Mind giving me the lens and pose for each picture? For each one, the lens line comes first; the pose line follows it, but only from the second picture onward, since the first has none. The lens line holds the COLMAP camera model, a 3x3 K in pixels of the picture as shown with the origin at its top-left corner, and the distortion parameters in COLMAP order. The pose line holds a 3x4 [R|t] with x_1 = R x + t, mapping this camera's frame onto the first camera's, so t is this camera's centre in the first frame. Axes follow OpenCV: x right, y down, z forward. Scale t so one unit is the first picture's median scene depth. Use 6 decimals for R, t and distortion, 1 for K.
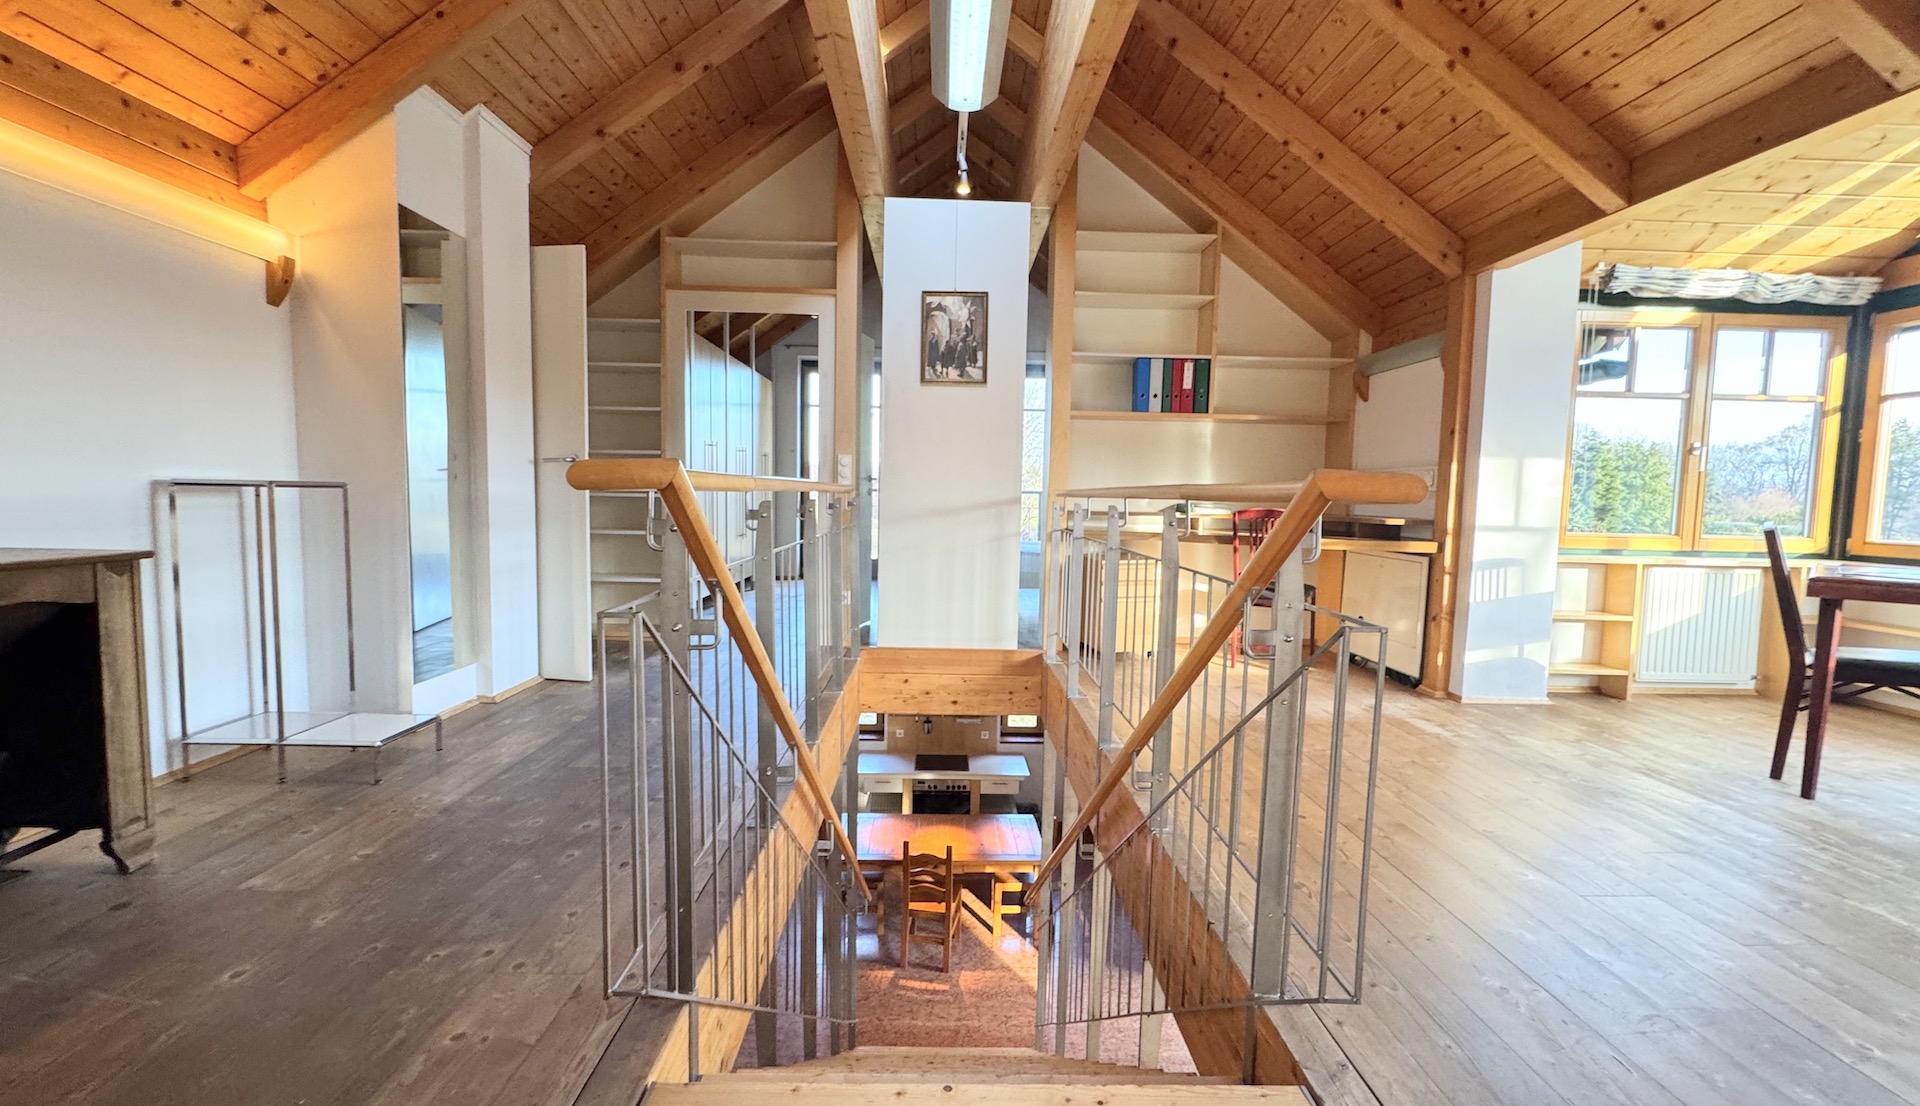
lens RADIAL K [[771.4, 0, 960.0], [0, 771.4, 553.0], [0, 0, 1]] dist [-0.000321, -0.000013]
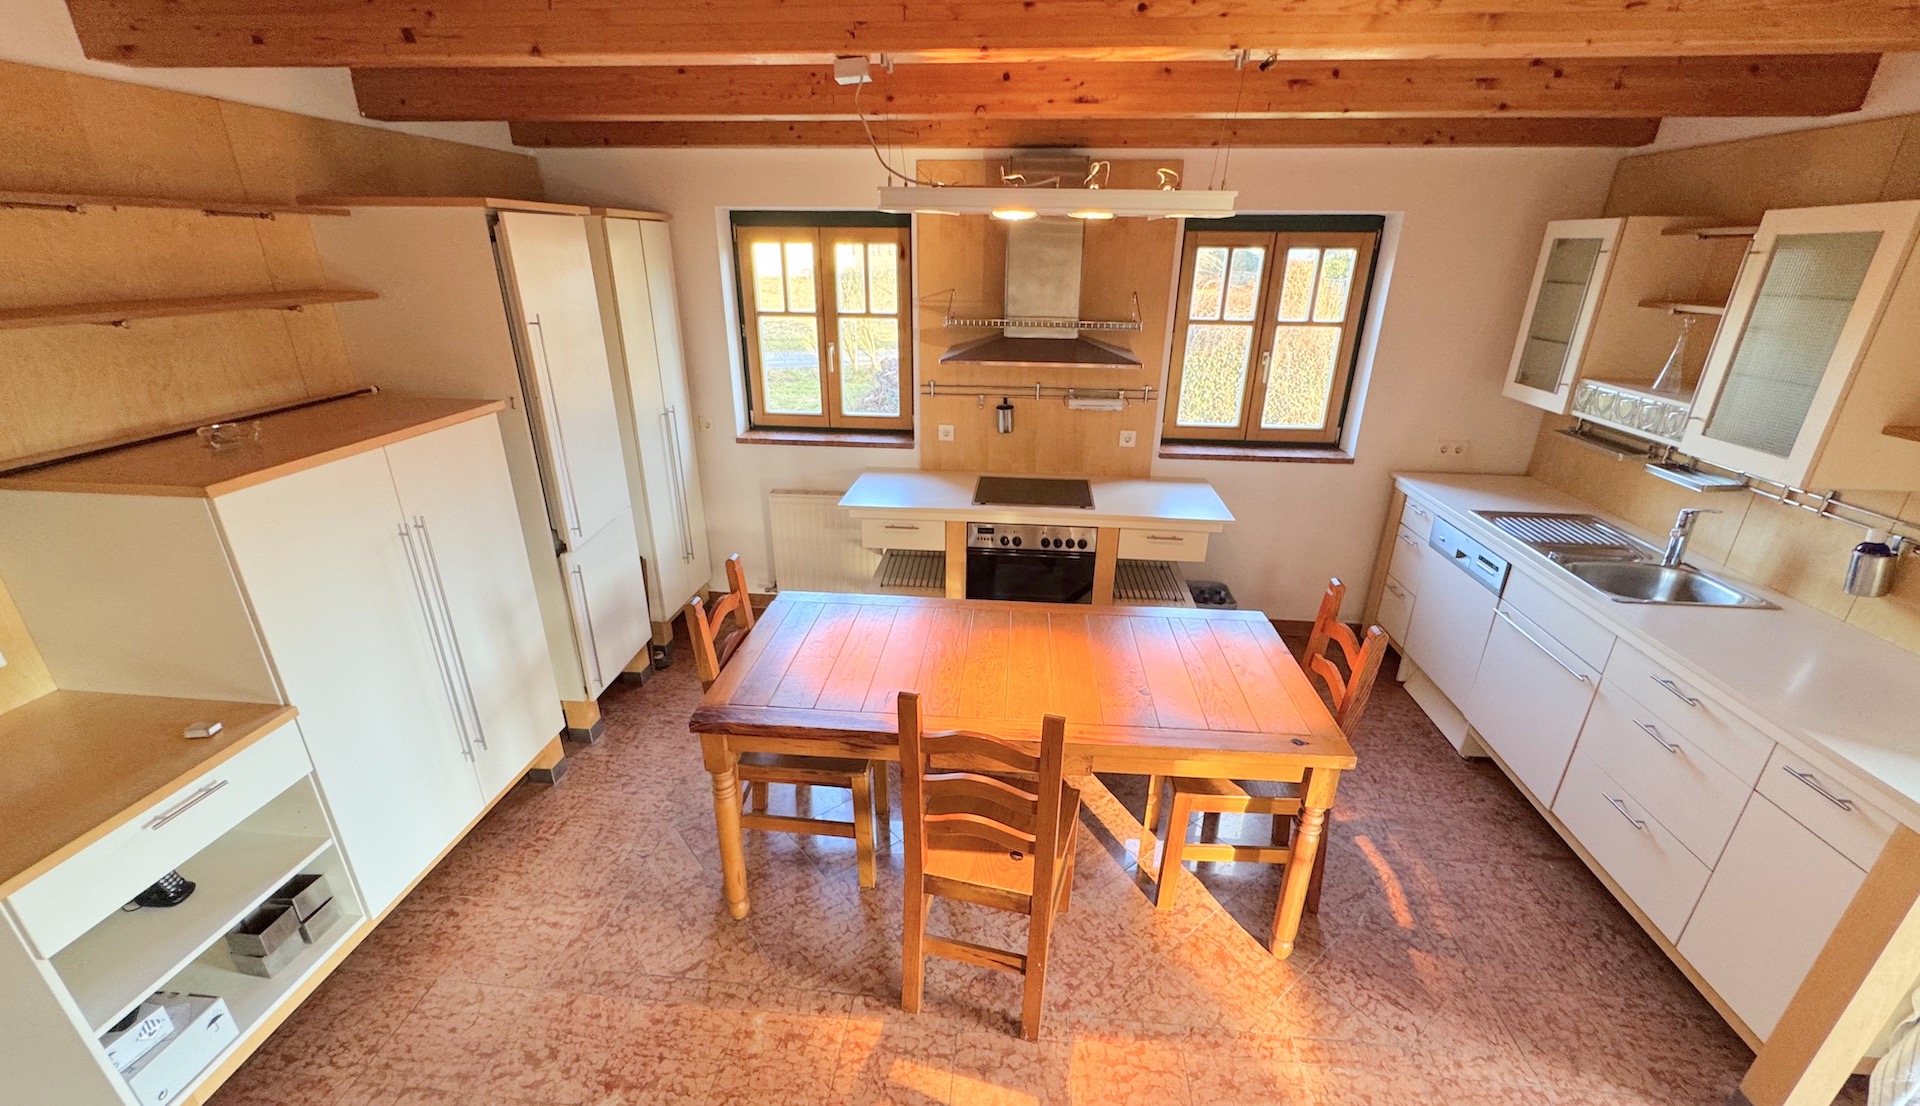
lens RADIAL K [[786.3, 0, 956.9], [0, 786.3, 605.2], [0, 0, 1]] dist [-0.001139, -0.000087]
pose [[0.993187, 0.040219, -0.109370, -0.015109], [-0.000136, 0.938951, 0.344051, 0.178754], [0.116531, -0.341692, 0.932559, 0.547645]]
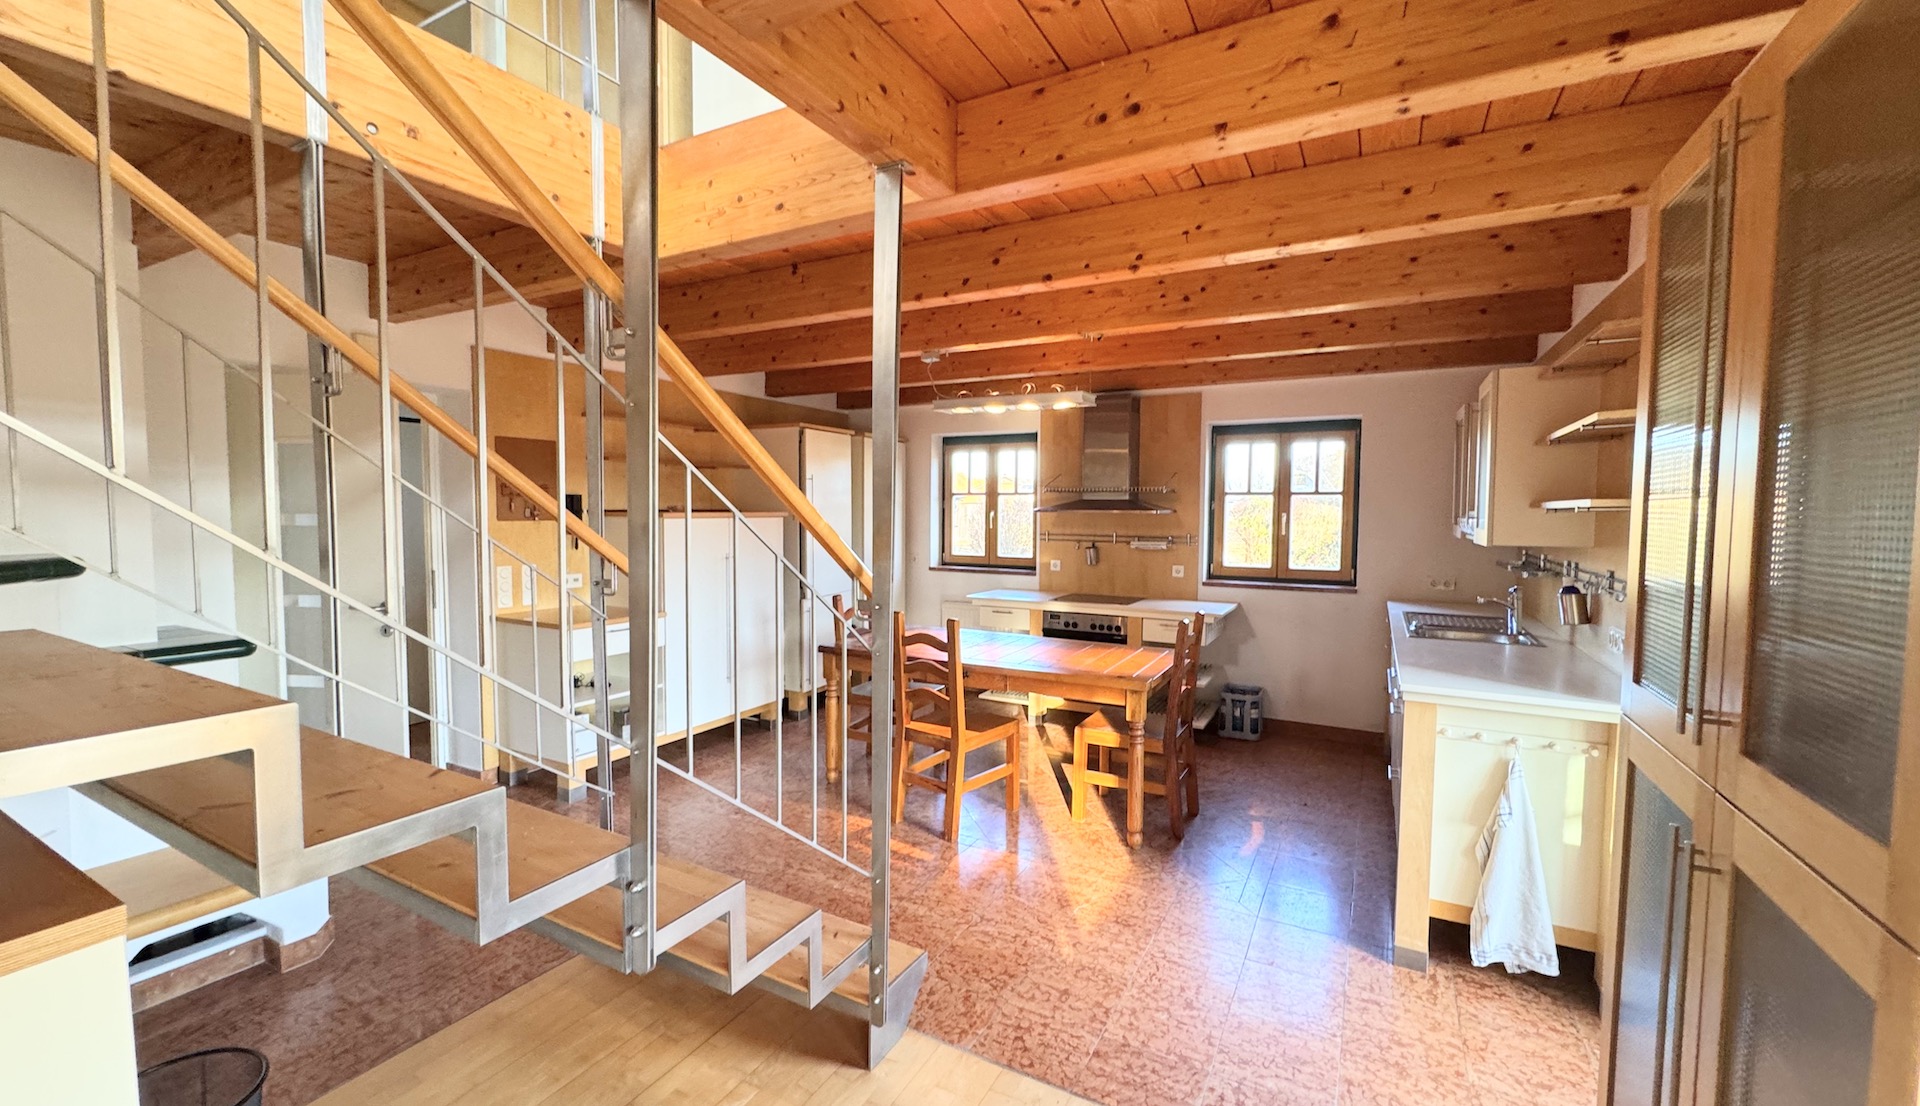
lens RADIAL K [[771.4, 0, 960.0], [0, 771.4, 553.0], [0, 0, 1]] dist [-0.000321, -0.000013]
pose [[0.866733, 0.016661, -0.498494, 0.210104], [-0.028702, 0.999452, -0.016498, 0.253499], [0.497946, 0.028607, 0.866736, 0.371389]]
